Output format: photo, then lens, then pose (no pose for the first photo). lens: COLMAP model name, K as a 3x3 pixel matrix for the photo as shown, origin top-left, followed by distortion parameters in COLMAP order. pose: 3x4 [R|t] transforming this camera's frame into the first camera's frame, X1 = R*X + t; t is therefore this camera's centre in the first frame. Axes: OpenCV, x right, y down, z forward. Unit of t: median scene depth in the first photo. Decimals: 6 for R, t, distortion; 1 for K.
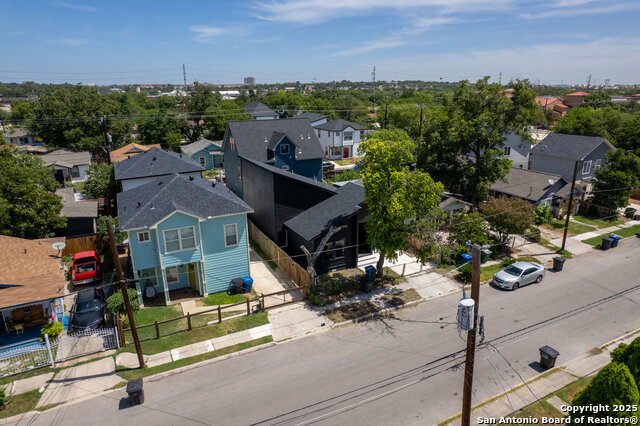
lens RADIAL K [[395.0, 0, 320.0], [0, 395.0, 213.0], [0, 0, 1]] dist [-0.070728, 0.074406]
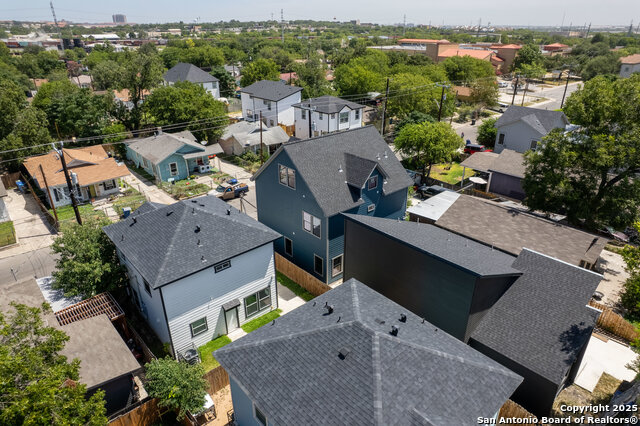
lens RADIAL K [[395.0, 0, 320.0], [0, 395.0, 213.0], [0, 0, 1]] dist [-0.070728, 0.074406]
pose [[0.965895, -0.107177, 0.235711, -0.450039], [0.074631, 0.986916, 0.142924, -0.278453], [-0.247945, -0.120458, 0.961256, 0.453360]]
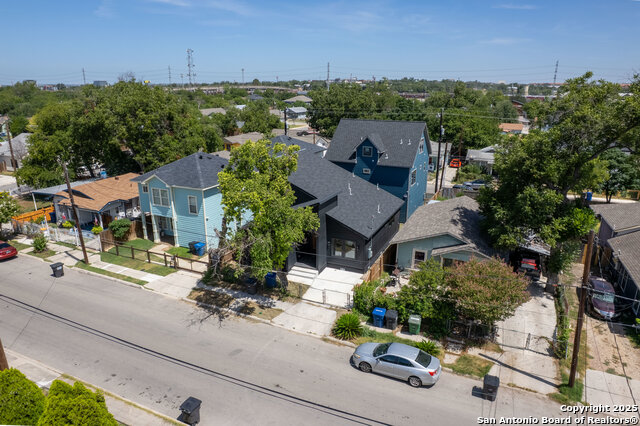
lens RADIAL K [[419.0, 0, 320.0], [0, 419.0, 213.0], [0, 0, 1]] dist [-0.038073, 0.000480]
pose [[0.632762, 0.234256, -0.738063, 0.788856], [-0.244524, 0.964820, 0.096590, -0.113031], [0.734725, 0.119356, 0.667783, 0.333235]]
